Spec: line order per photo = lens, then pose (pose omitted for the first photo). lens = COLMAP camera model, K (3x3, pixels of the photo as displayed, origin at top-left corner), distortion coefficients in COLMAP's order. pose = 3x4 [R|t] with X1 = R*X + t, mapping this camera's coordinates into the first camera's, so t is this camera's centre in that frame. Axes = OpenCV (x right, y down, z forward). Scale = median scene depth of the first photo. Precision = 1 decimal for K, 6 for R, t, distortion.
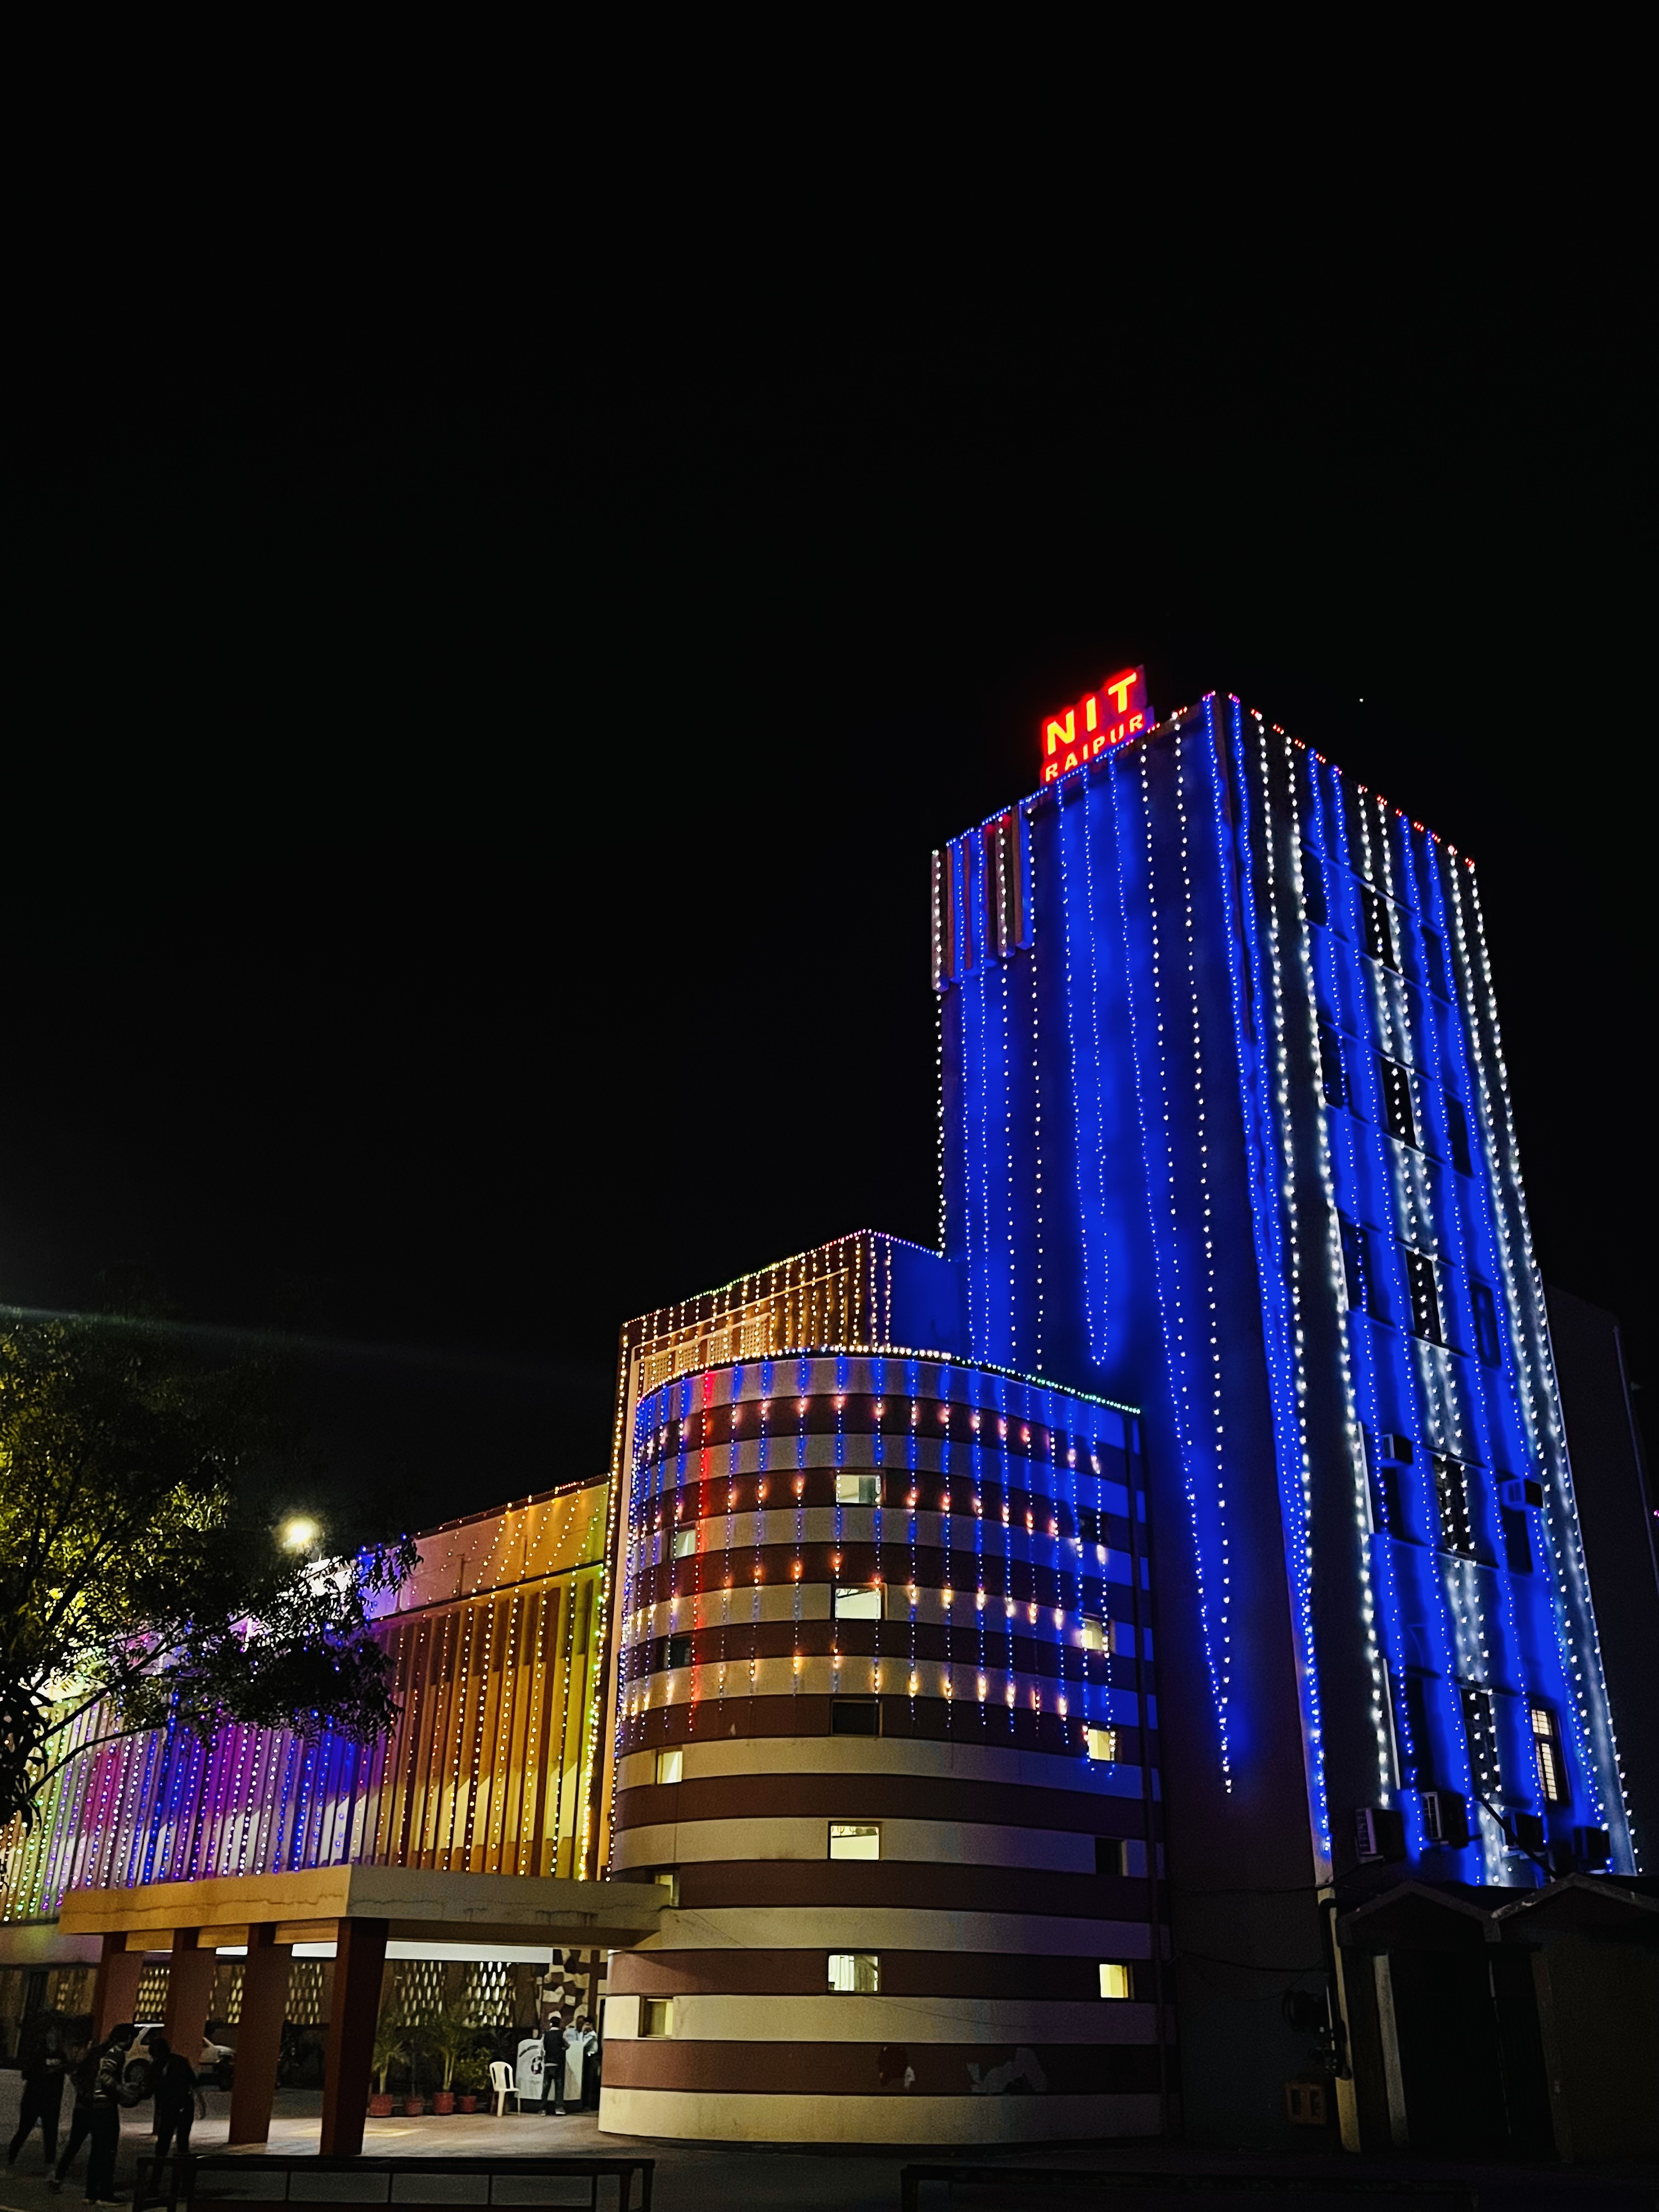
lens RADIAL K [[1892.9, 0, 830.1], [0, 1892.9, 1108.8], [0, 0, 1]] dist [0.016811, -0.001223]
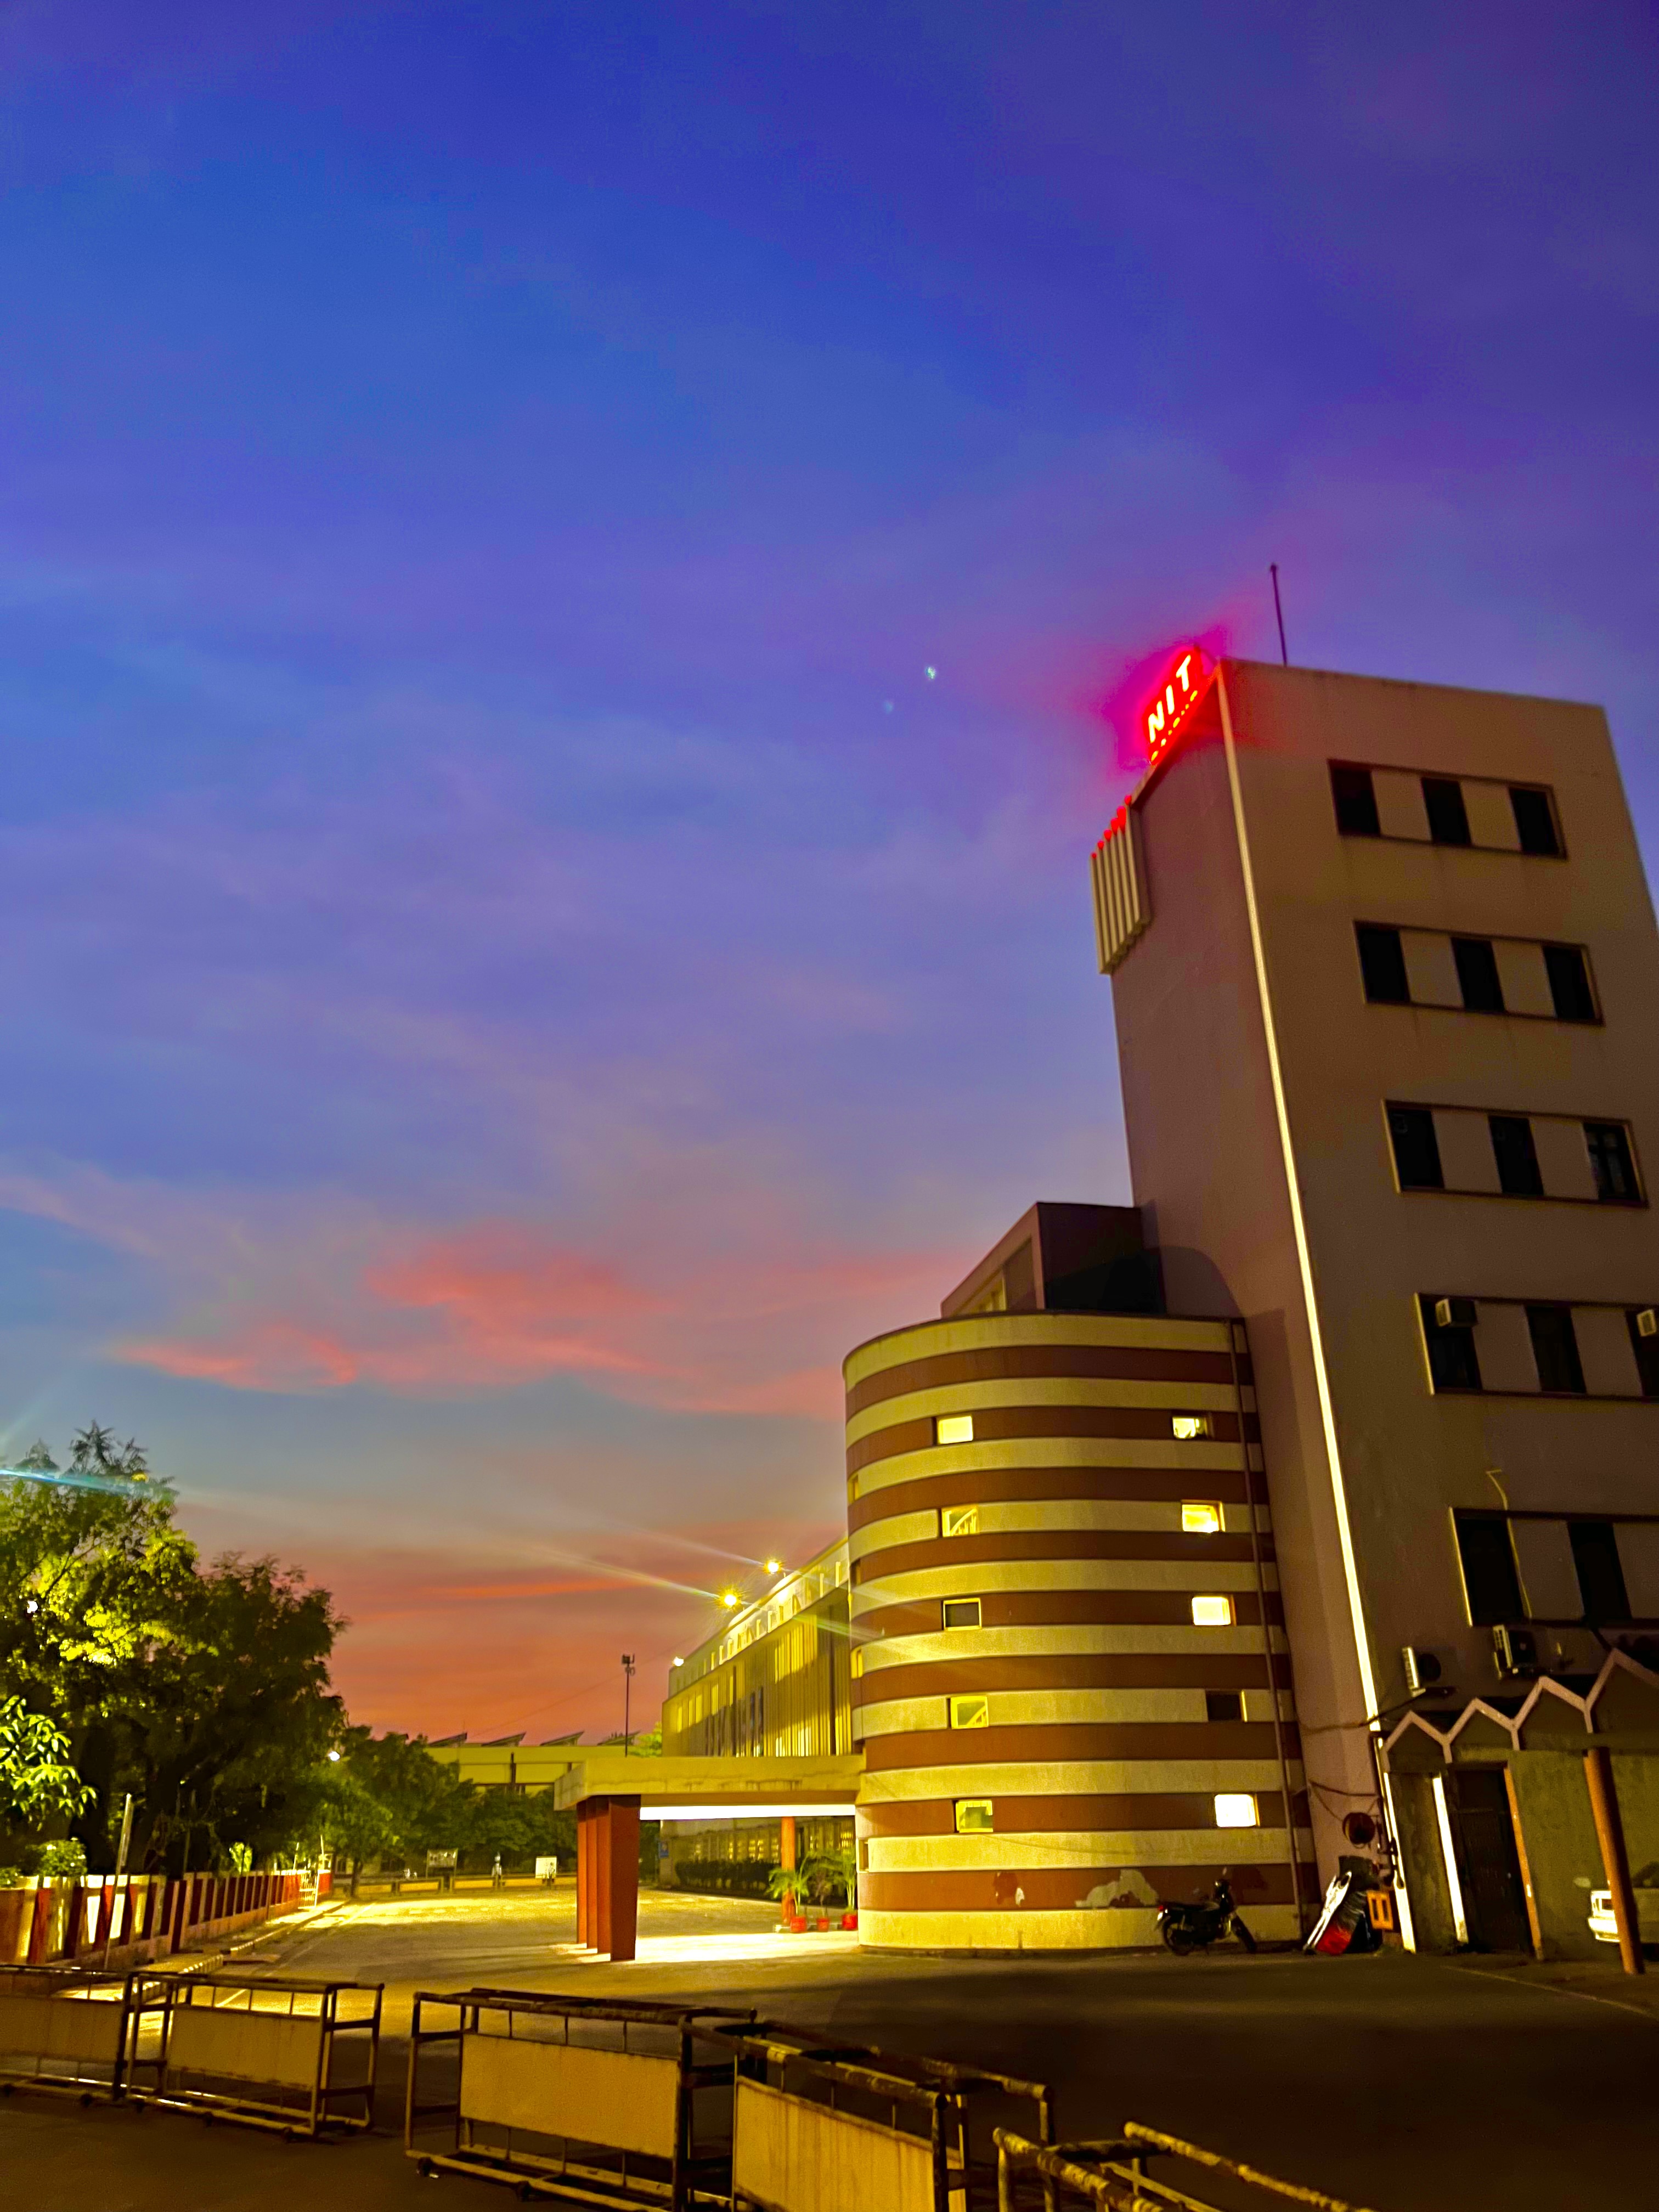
lens RADIAL K [[1673.2, 0, 829.3], [0, 1673.2, 1111.6], [0, 0, 1]] dist [0.016583, 0.001713]
pose [[0.863305, -0.233100, -0.447626, 0.513591], [0.244874, 0.969015, -0.032342, 0.016199], [0.441296, -0.081691, 0.893636, 0.004365]]
